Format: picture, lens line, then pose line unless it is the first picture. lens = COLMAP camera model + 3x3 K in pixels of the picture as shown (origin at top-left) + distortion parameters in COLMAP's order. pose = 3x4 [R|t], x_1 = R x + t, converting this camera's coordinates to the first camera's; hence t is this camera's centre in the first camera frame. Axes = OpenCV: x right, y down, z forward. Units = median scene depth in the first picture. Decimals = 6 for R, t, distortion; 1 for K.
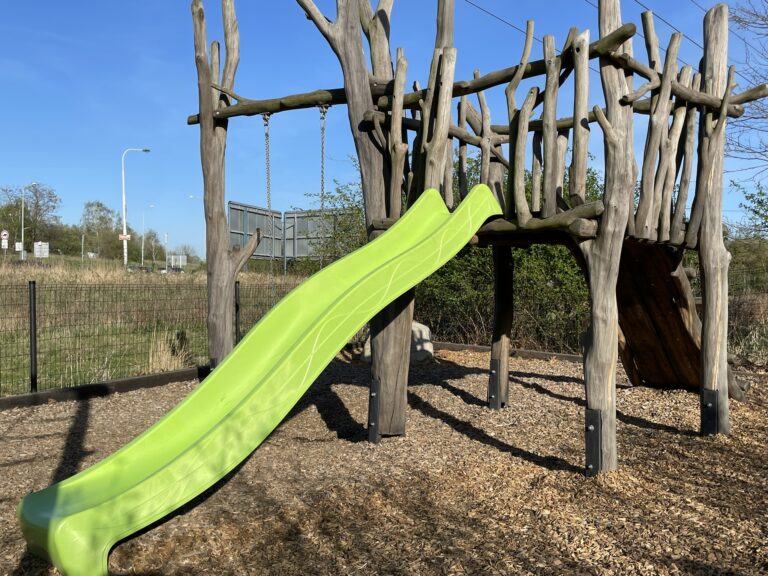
lens RADIAL K [[738.9, 0, 380.9], [0, 738.9, 291.6], [0, 0, 1]] dist [0.056263, 0.000000]
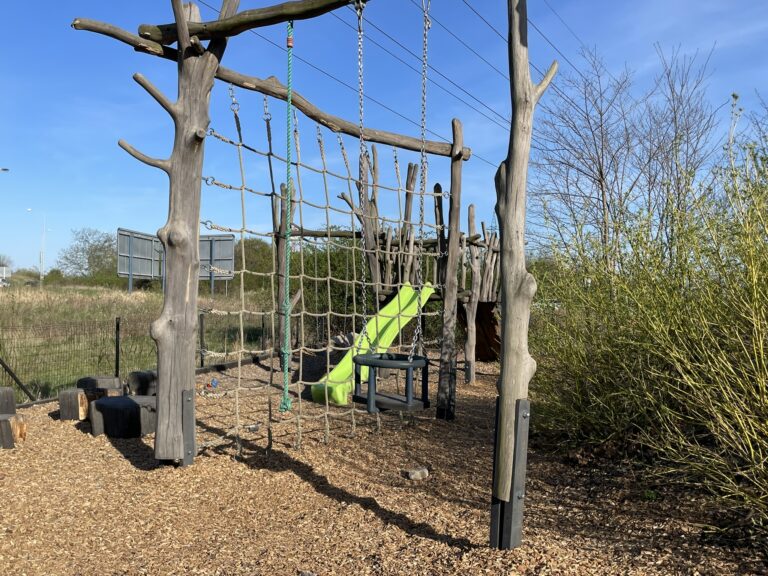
lens RADIAL K [[738.9, 0, 384.9], [0, 738.9, 287.5], [0, 0, 1]] dist [0.056263, 0.000000]
pose [[0.971841, 0.004036, 0.235603, -0.682105], [0.000959, 0.999777, -0.021079, -0.067148], [-0.235635, 0.020712, 0.971621, -1.669243]]
